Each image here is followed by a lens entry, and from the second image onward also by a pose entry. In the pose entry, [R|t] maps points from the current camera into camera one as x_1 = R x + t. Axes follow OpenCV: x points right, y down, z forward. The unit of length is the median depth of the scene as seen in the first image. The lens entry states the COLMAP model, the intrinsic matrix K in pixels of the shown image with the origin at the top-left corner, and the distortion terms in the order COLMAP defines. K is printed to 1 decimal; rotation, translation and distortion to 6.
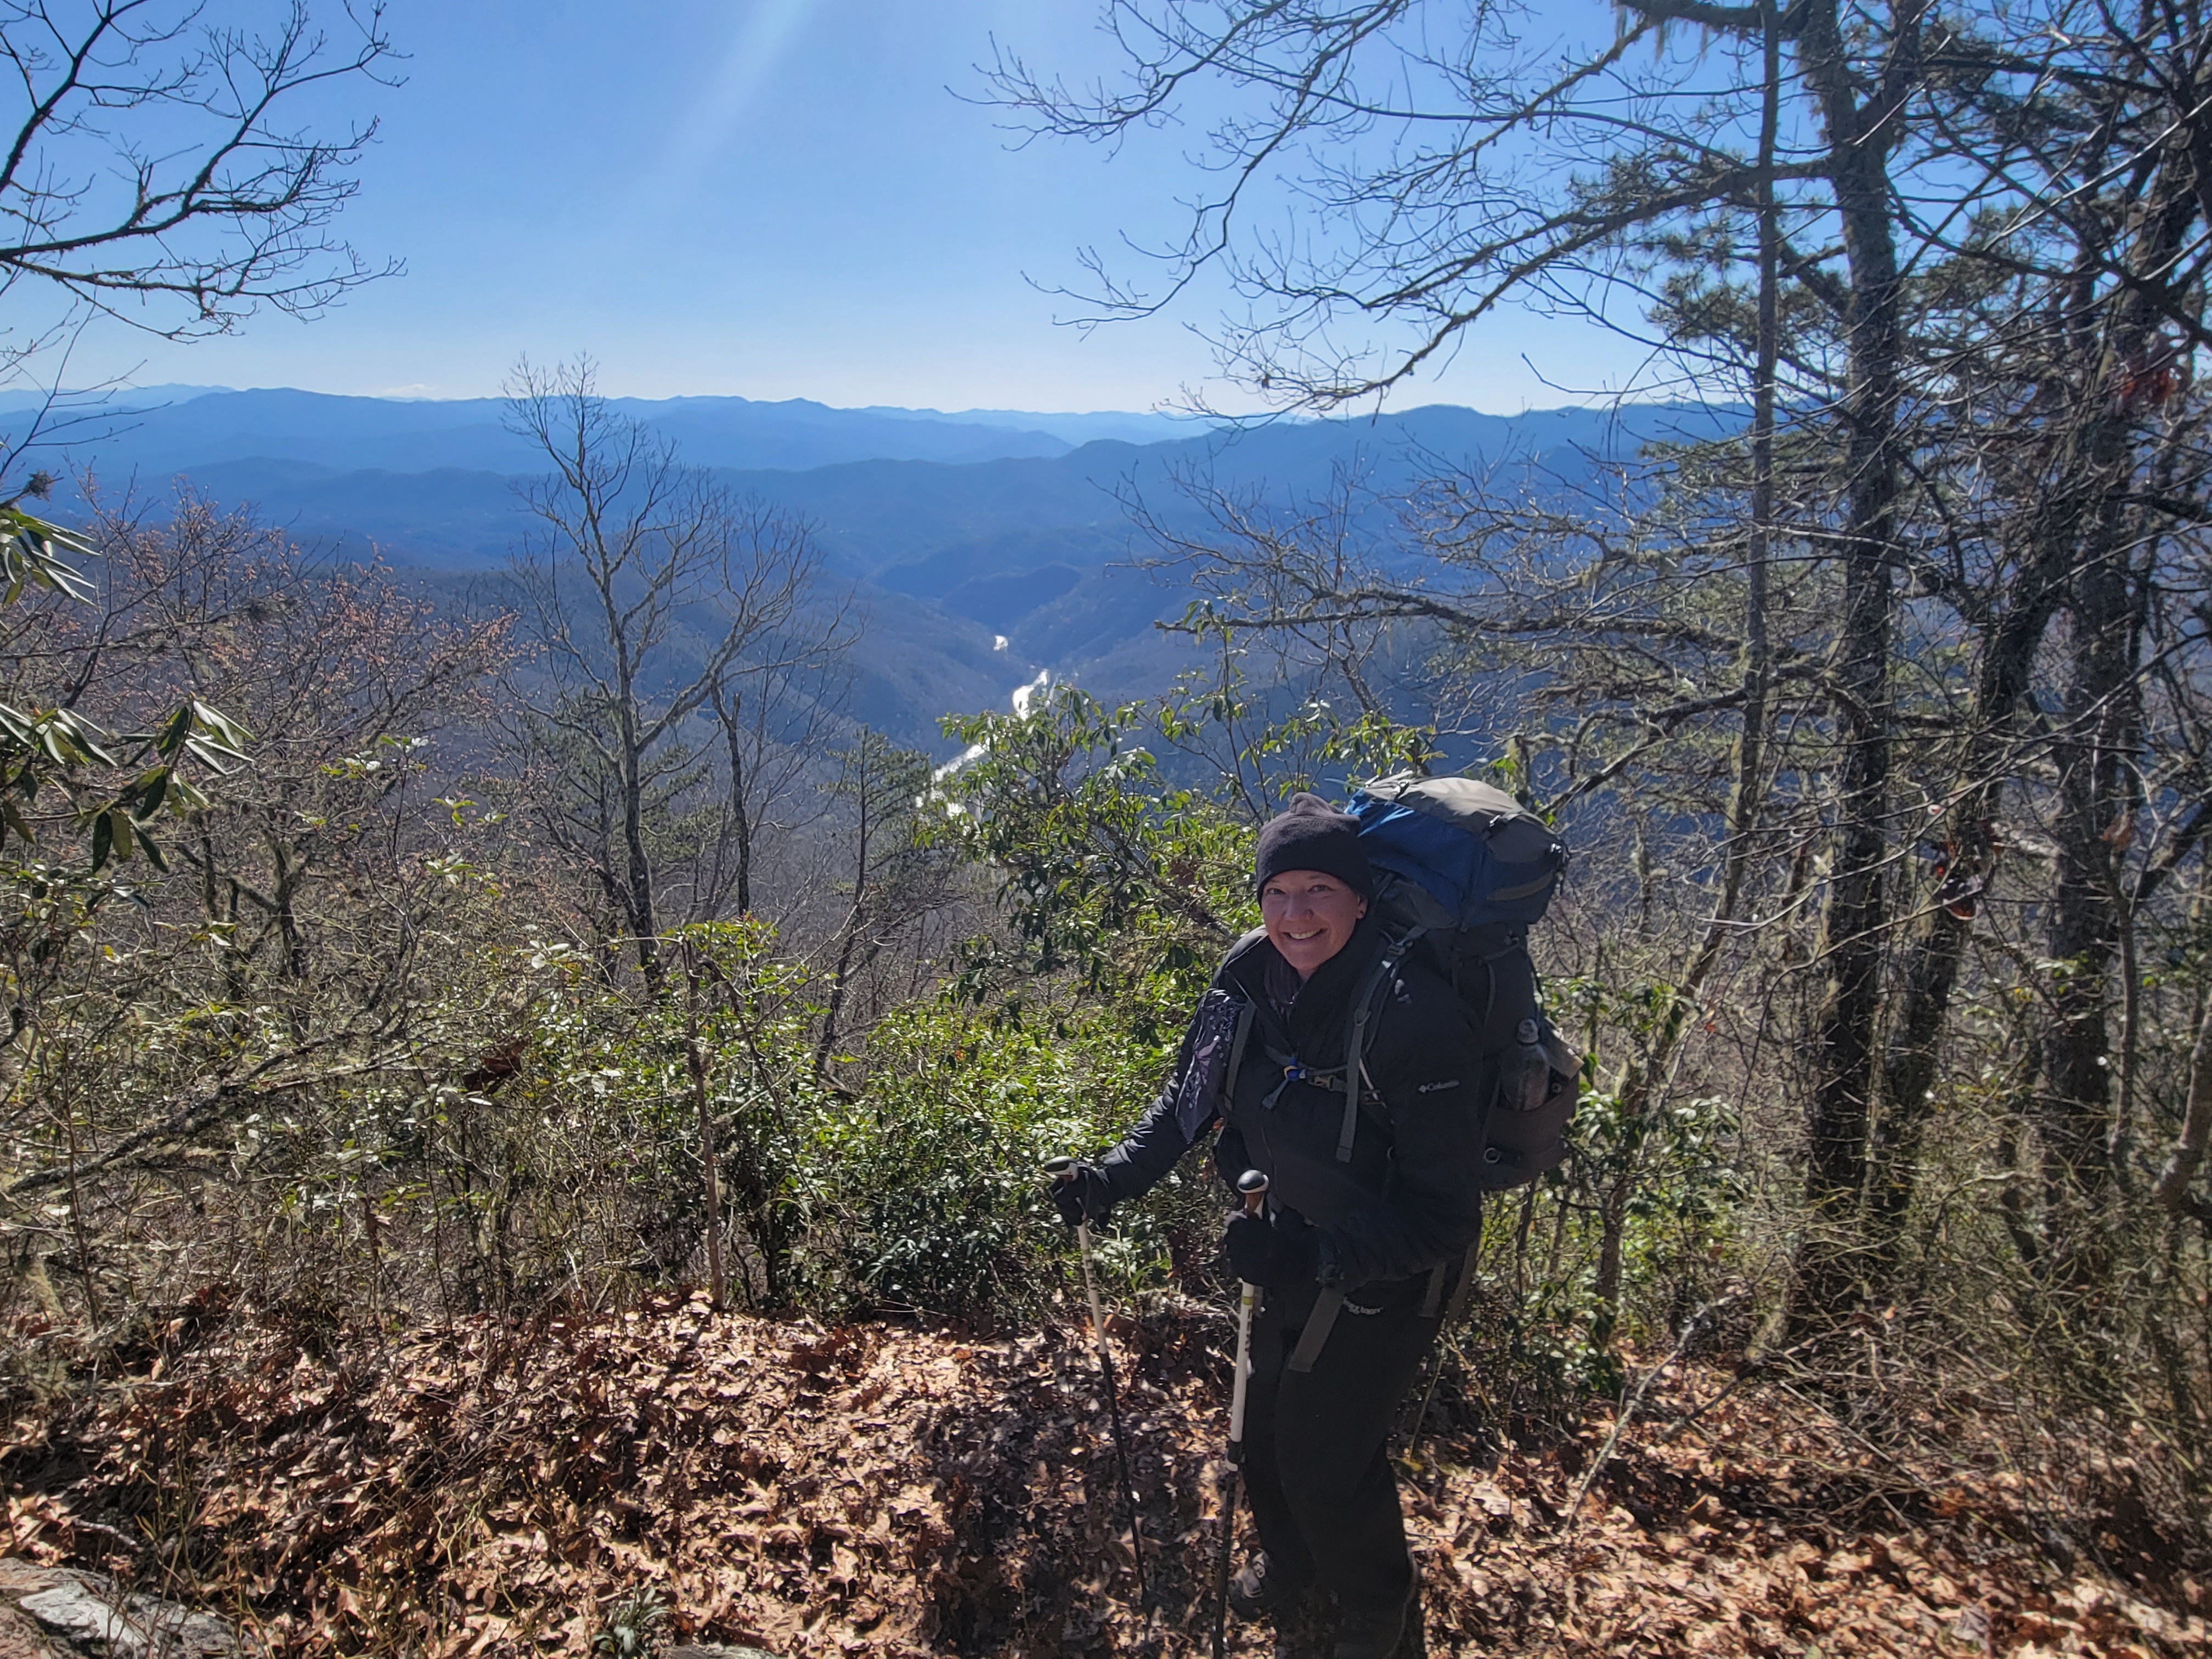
lens RADIAL K [[1143.4, 0, 1106.0], [0, 1143.4, 829.5], [0, 0, 1]] dist [0.001537, 0.000093]
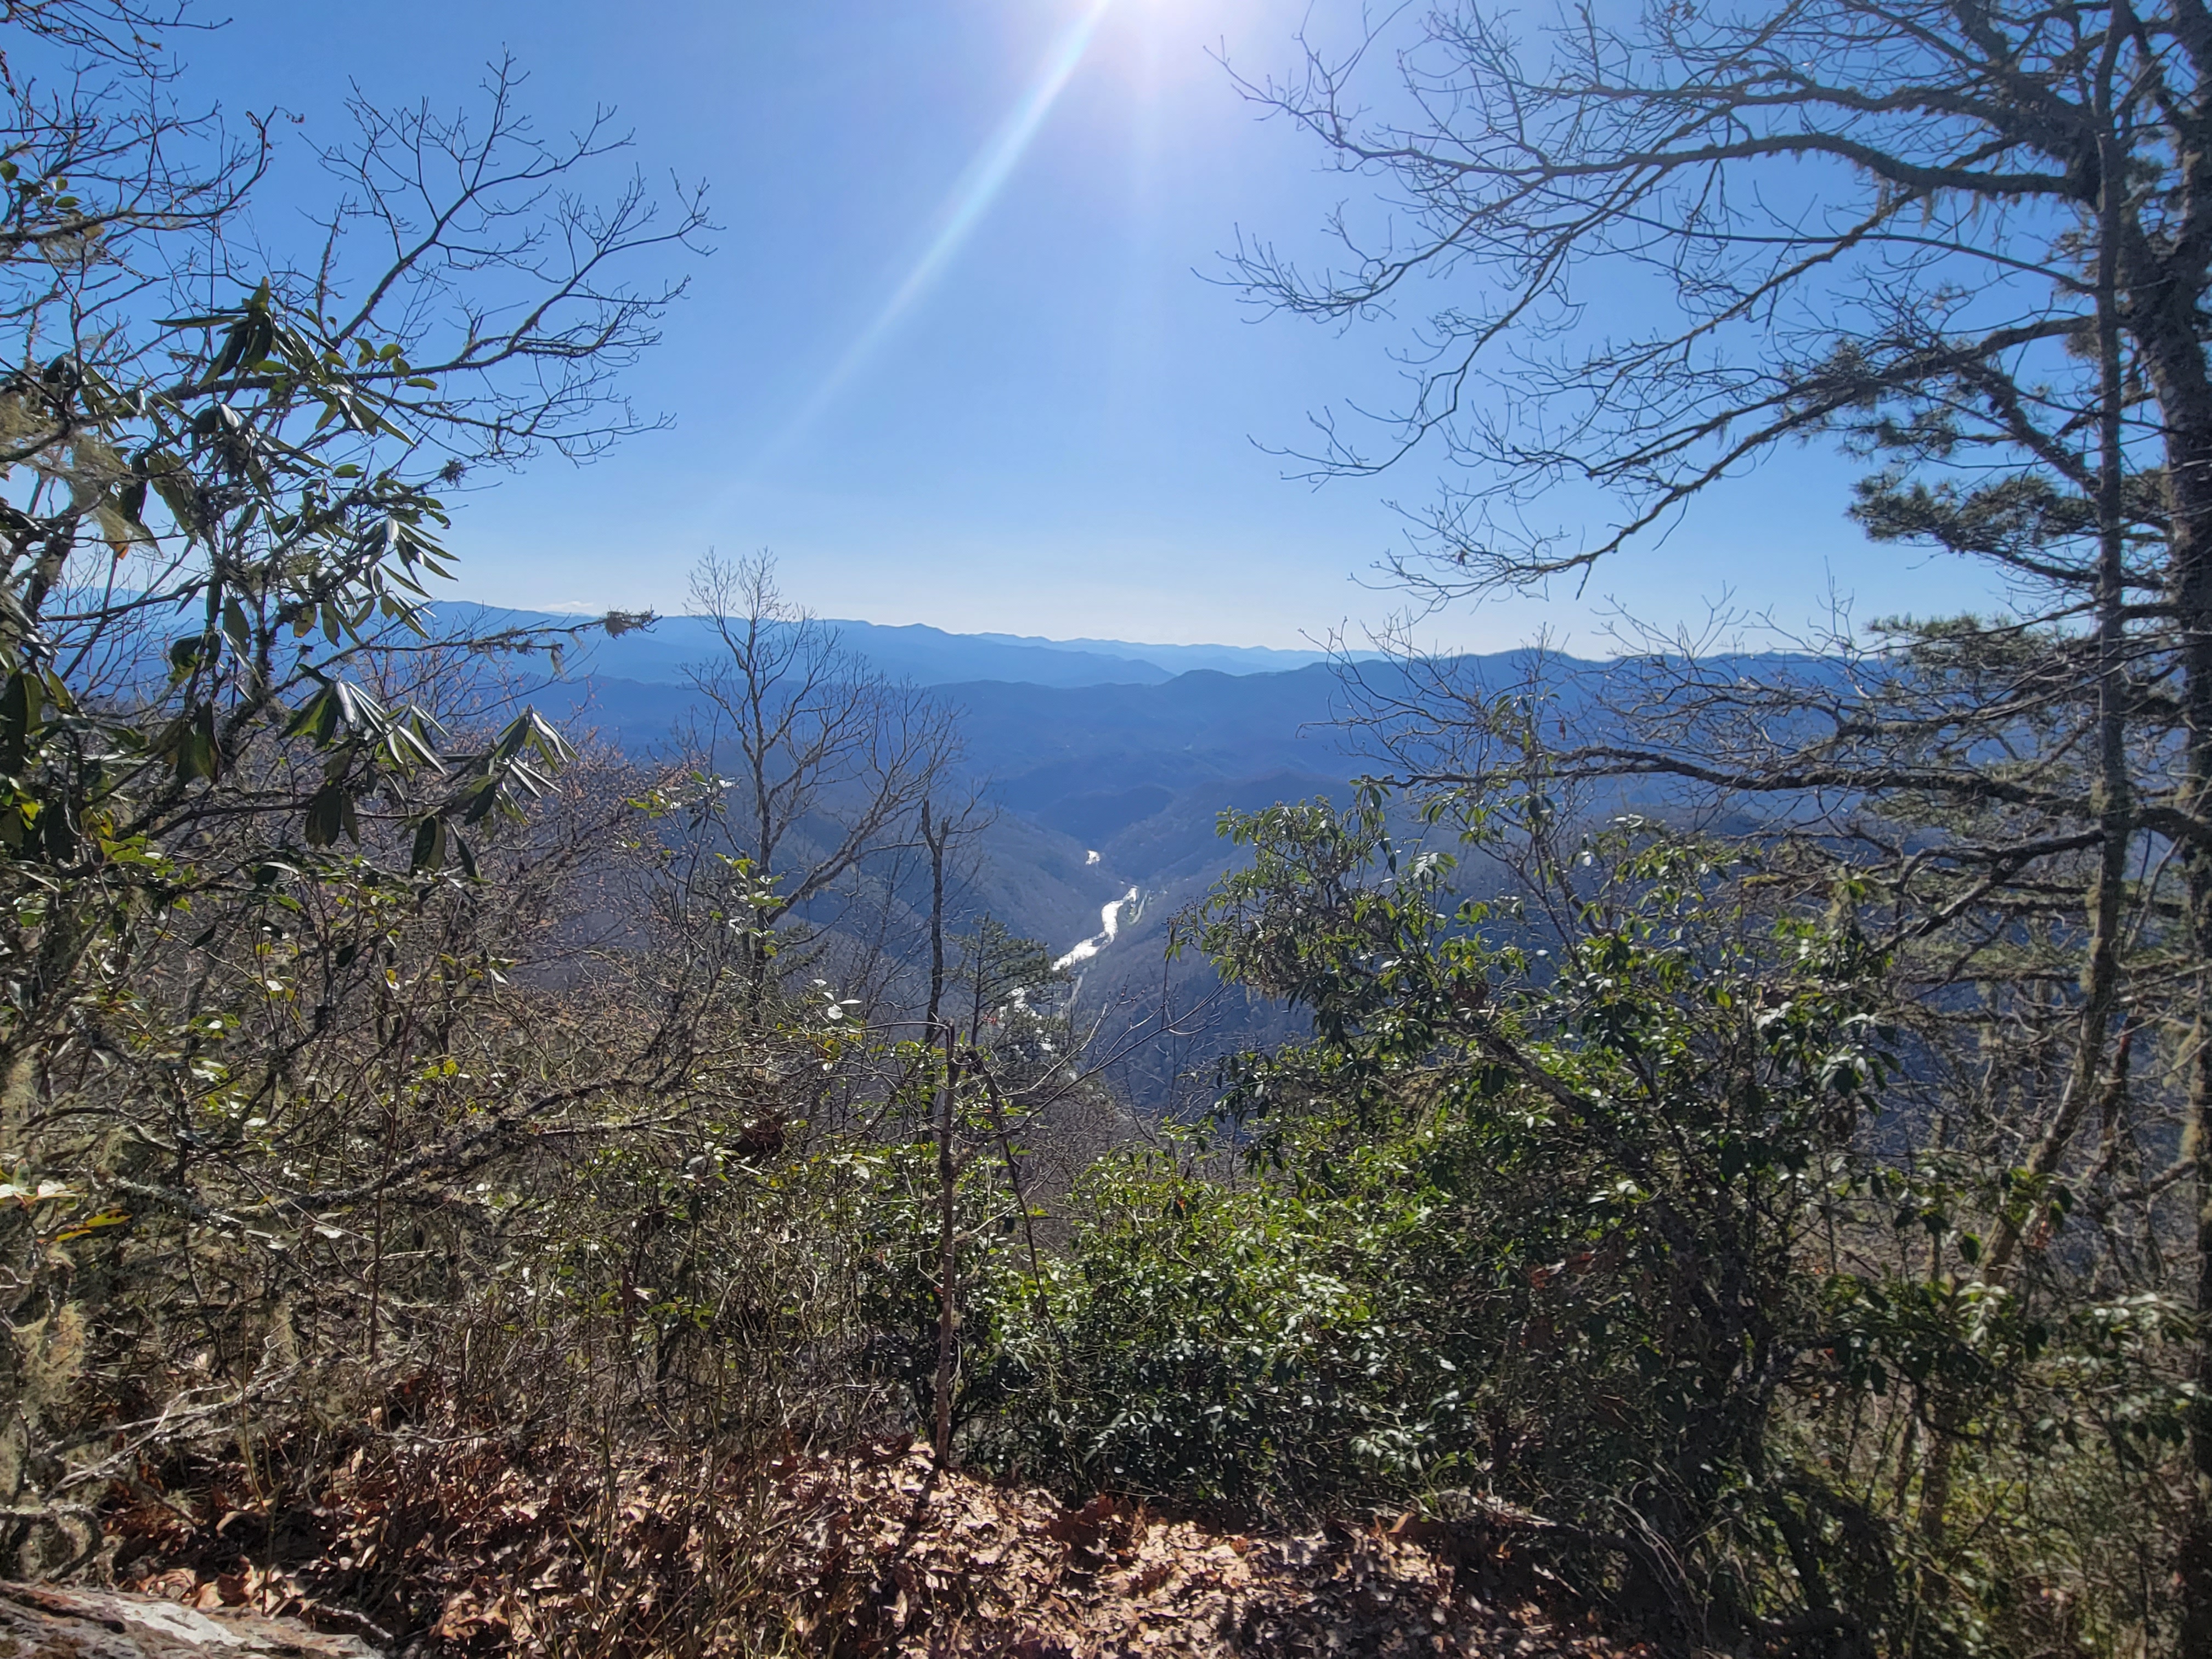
lens RADIAL K [[1143.4, 0, 1106.0], [0, 1143.4, 829.5], [0, 0, 1]] dist [0.001537, 0.000093]
pose [[0.995890, 0.044389, -0.078954, -0.181340], [-0.058472, 0.980784, -0.186130, 0.109252], [0.069174, 0.189981, 0.979348, 0.078292]]
